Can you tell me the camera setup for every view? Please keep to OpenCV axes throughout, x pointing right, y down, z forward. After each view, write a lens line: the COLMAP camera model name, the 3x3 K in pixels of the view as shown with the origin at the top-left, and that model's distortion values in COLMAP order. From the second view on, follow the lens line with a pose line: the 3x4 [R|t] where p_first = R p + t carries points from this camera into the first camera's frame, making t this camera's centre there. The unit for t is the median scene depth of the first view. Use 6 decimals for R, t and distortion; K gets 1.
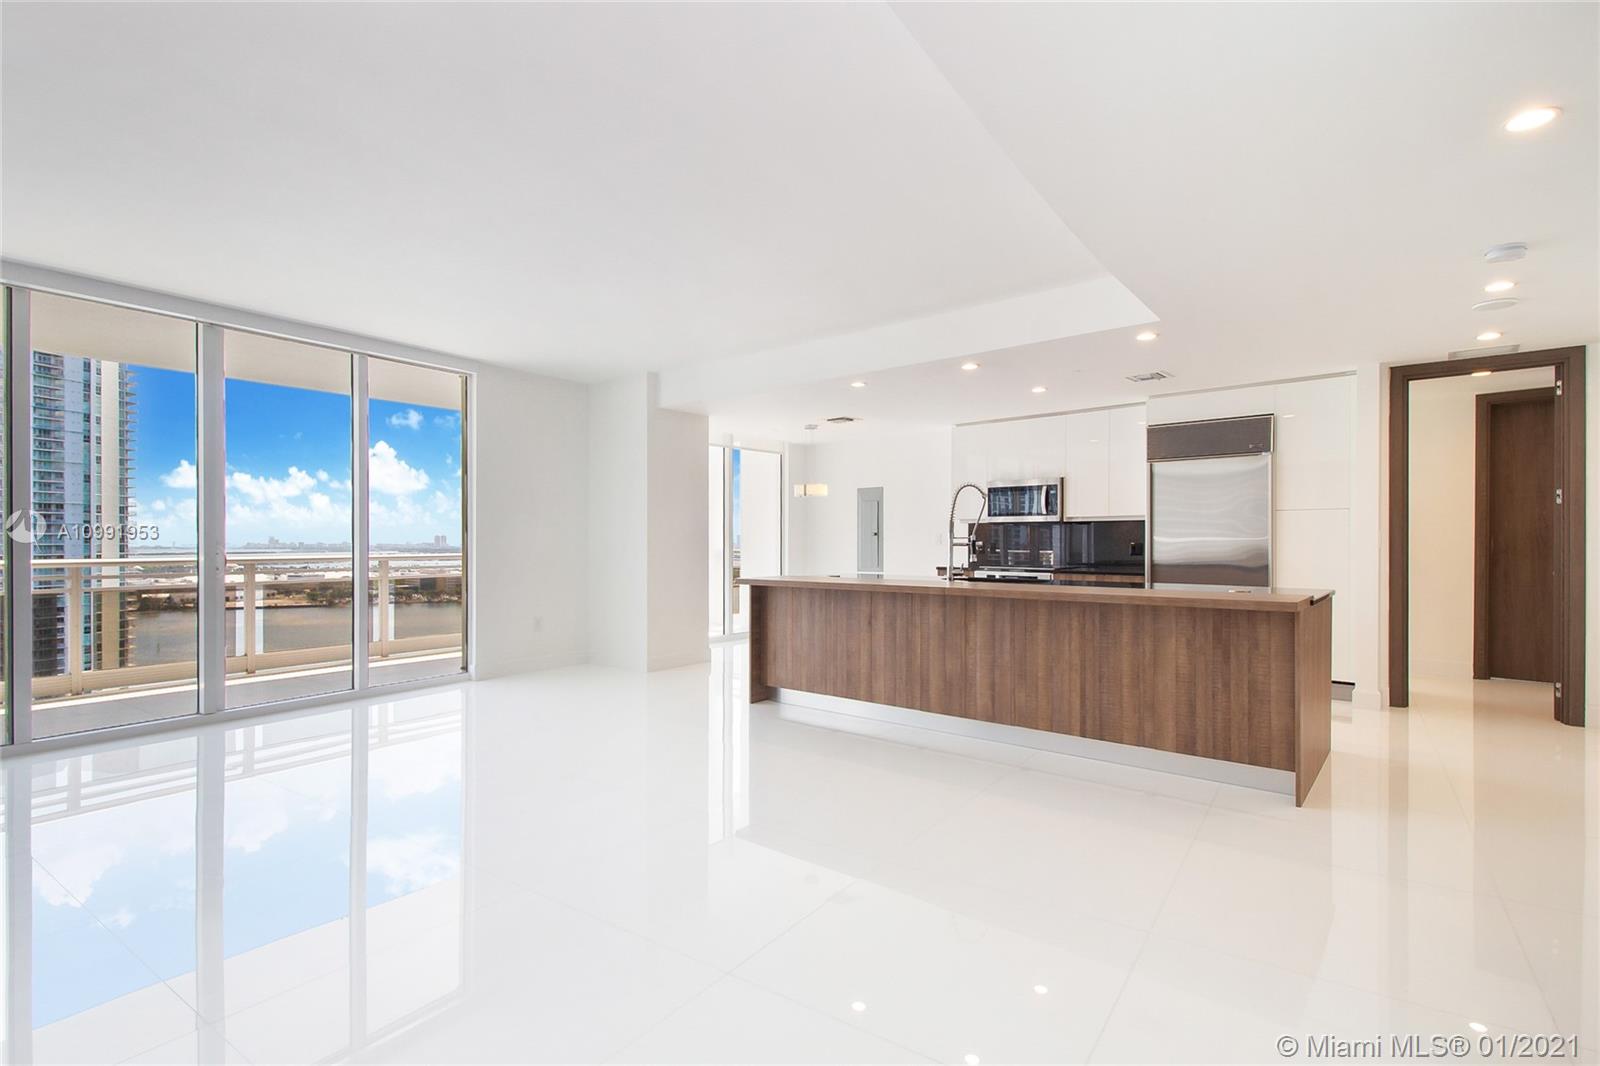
lens RADIAL K [[736.2, 0, 819.7], [0, 736.2, 552.2], [0, 0, 1]] dist [0.022583, -0.001898]
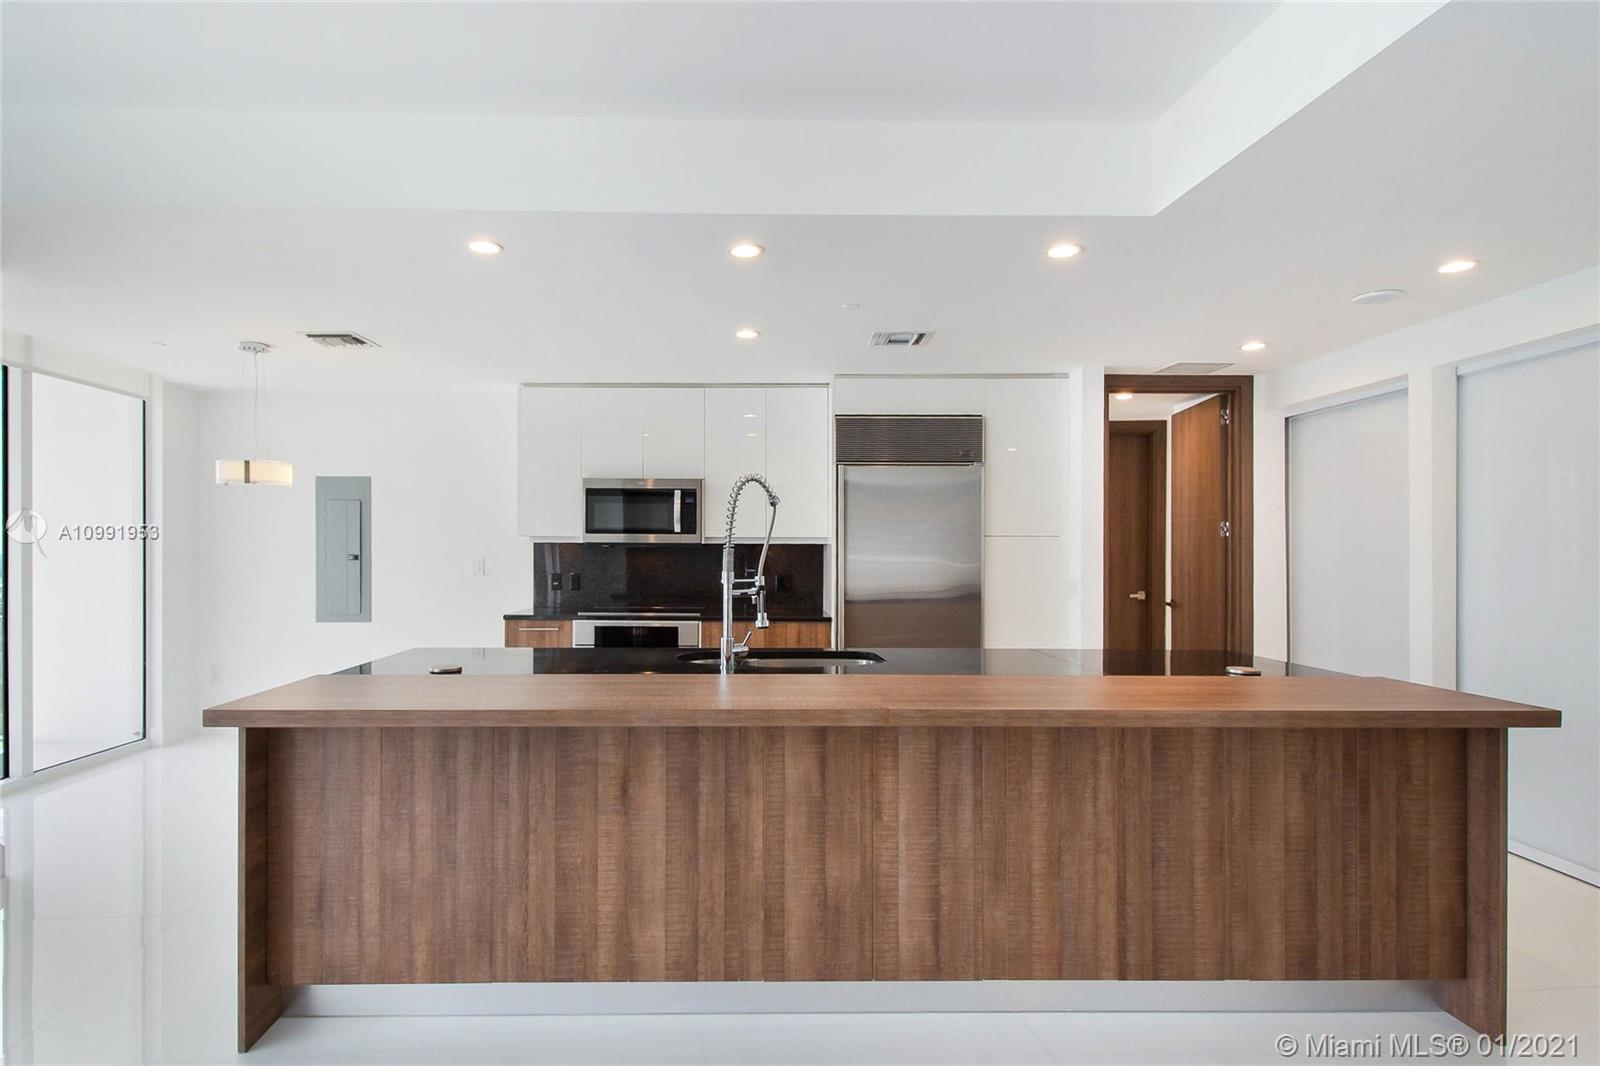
lens RADIAL K [[807.5, 0, 748.2], [0, 807.5, 567.2], [0, 0, 1]] dist [0.013981, -0.001125]
pose [[0.779428, -0.004475, 0.626476, -0.169042], [0.004193, 0.999989, 0.001926, -0.032952], [-0.626478, 0.001126, 0.779438, 0.612599]]
